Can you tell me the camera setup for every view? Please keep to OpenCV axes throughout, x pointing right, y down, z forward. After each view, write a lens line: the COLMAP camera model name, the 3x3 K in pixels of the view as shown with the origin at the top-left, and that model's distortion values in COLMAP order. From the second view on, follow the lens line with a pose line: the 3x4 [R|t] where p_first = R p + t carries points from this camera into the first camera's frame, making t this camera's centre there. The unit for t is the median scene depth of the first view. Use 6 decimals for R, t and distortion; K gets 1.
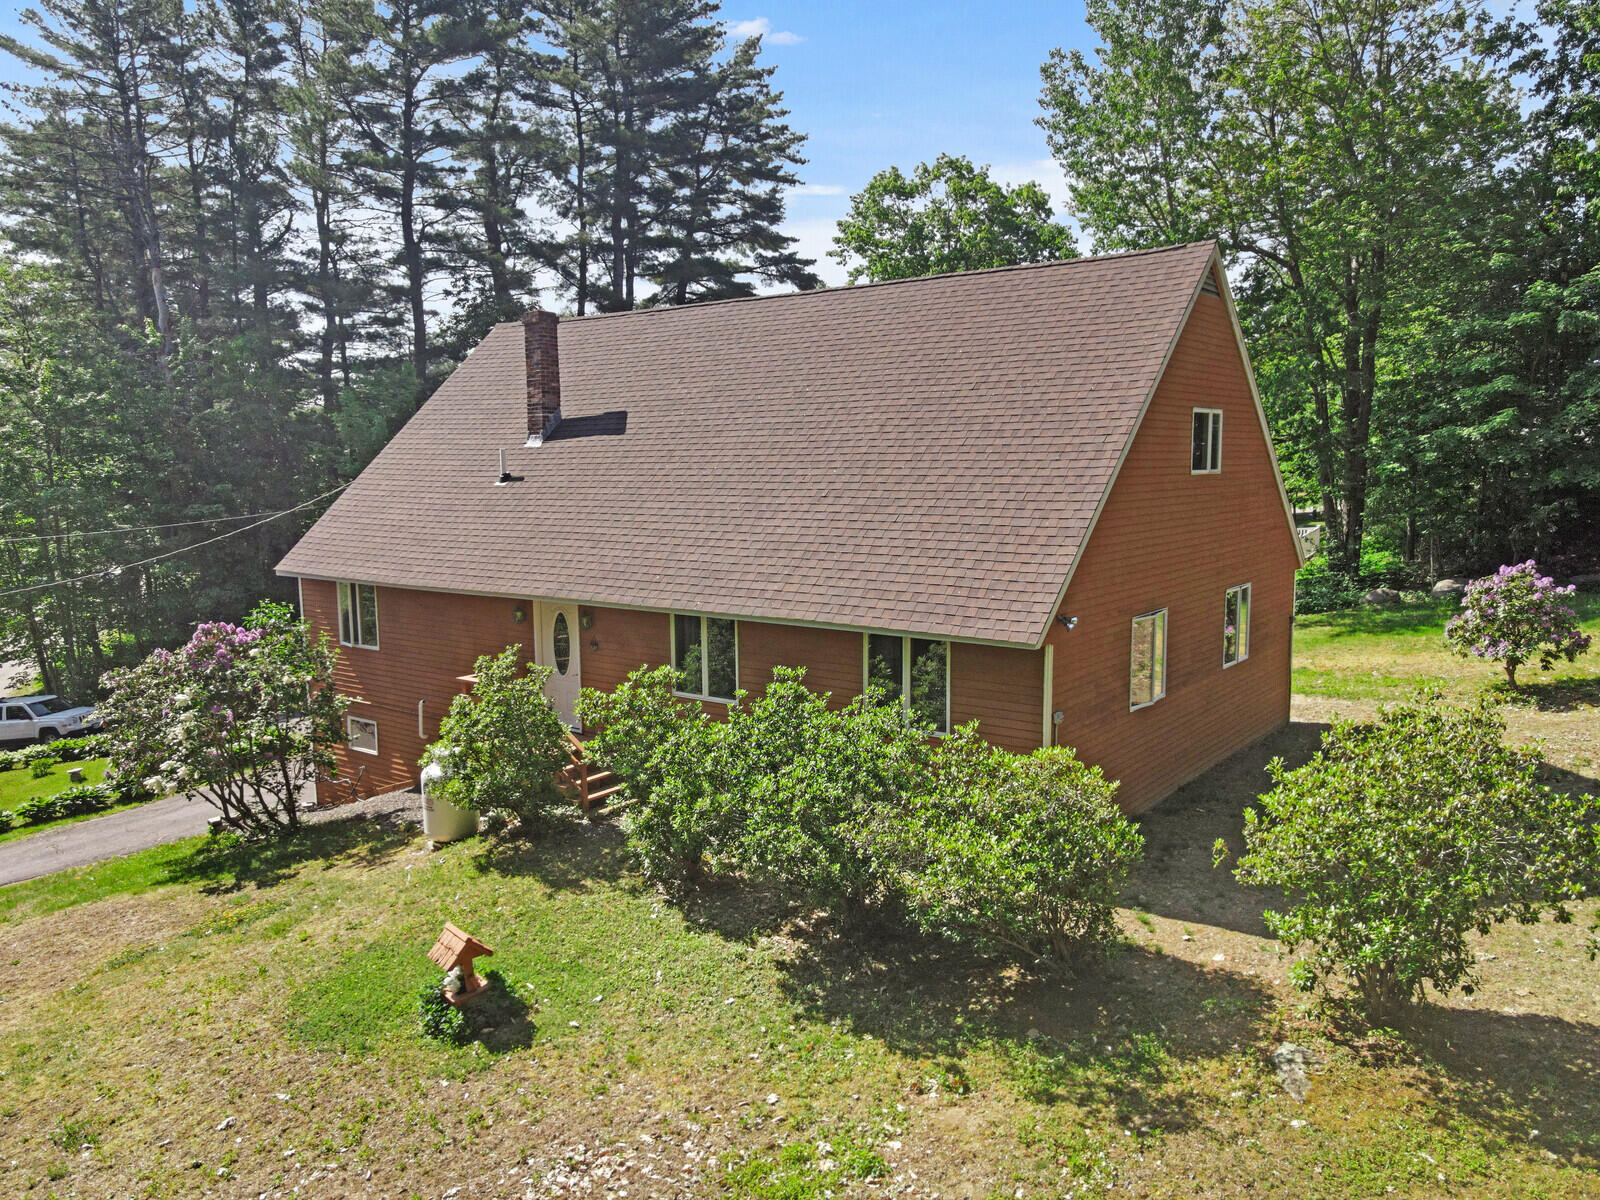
lens RADIAL K [[1166.6, 0, 819.6], [0, 1166.6, 602.4], [0, 0, 1]] dist [0.001302, 0.002436]
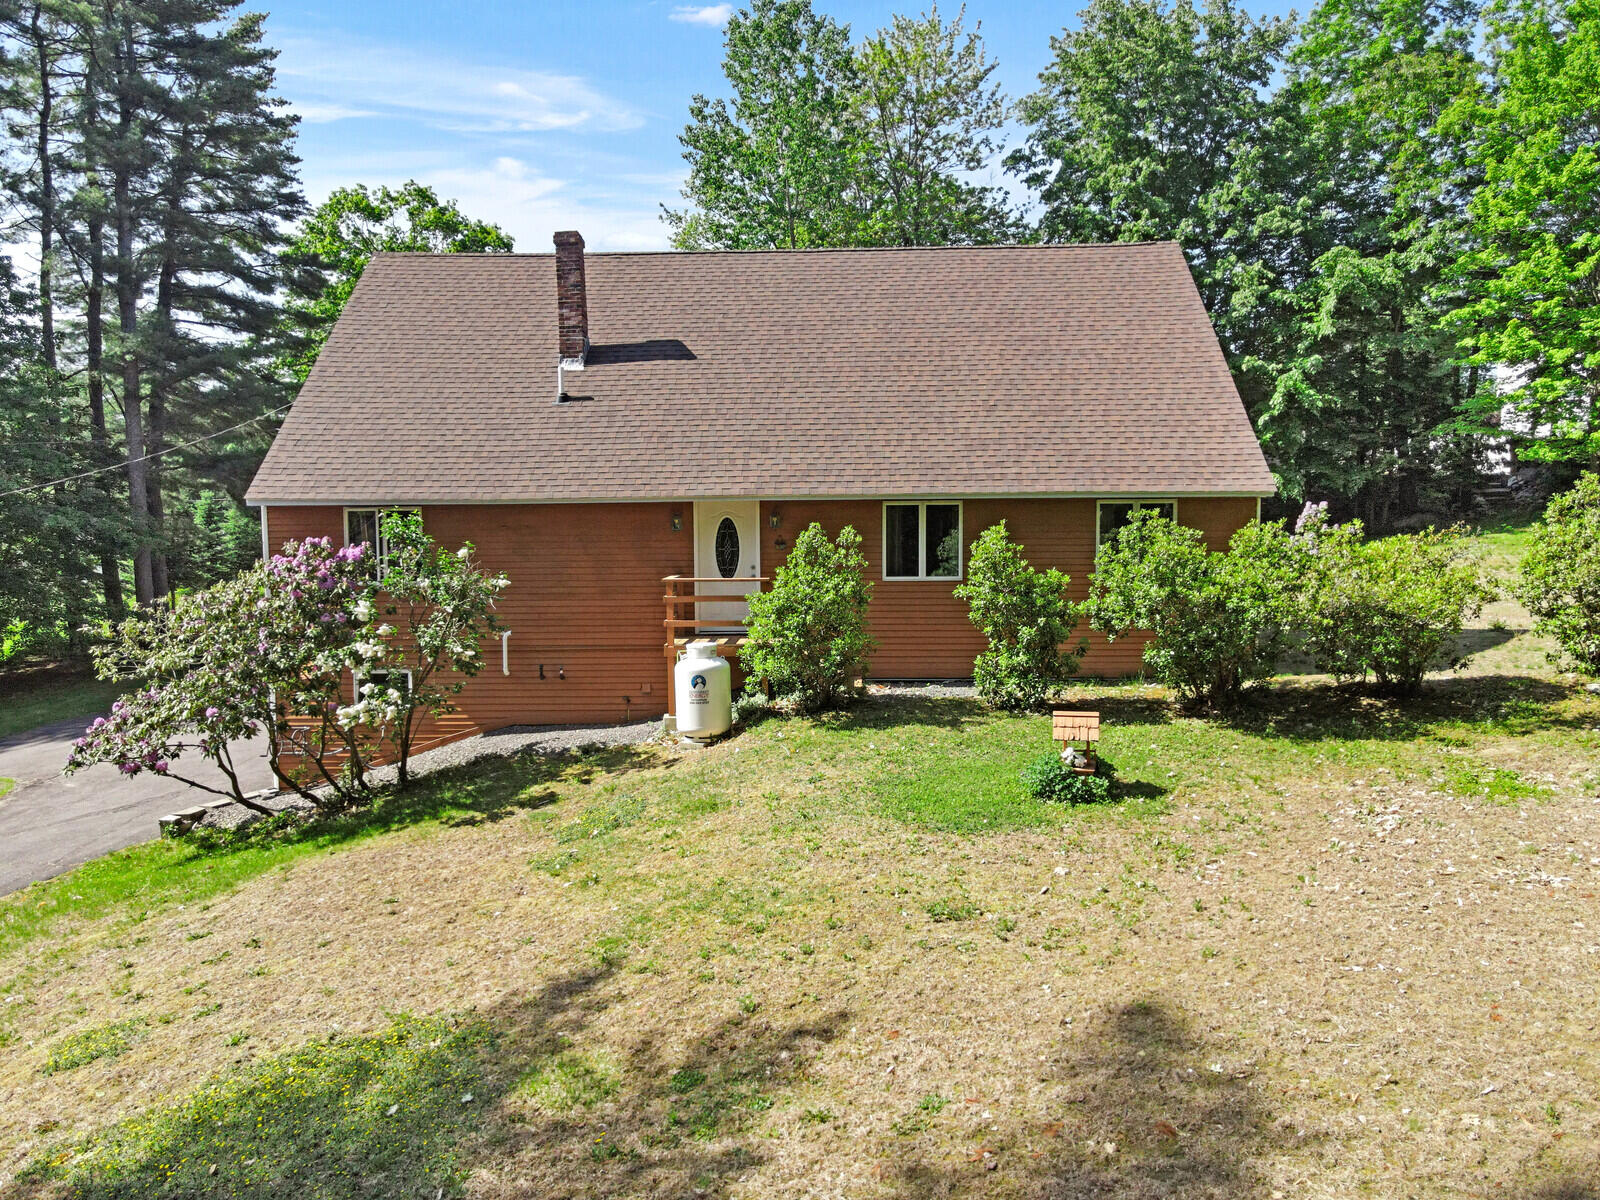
lens RADIAL K [[1166.6, 0, 819.6], [0, 1166.6, 602.4], [0, 0, 1]] dist [0.001302, 0.002436]
pose [[0.808618, -0.035644, 0.587253, -0.649968], [0.075323, 0.996221, -0.043250, 0.114187], [-0.583492, 0.079206, 0.808247, 0.117463]]
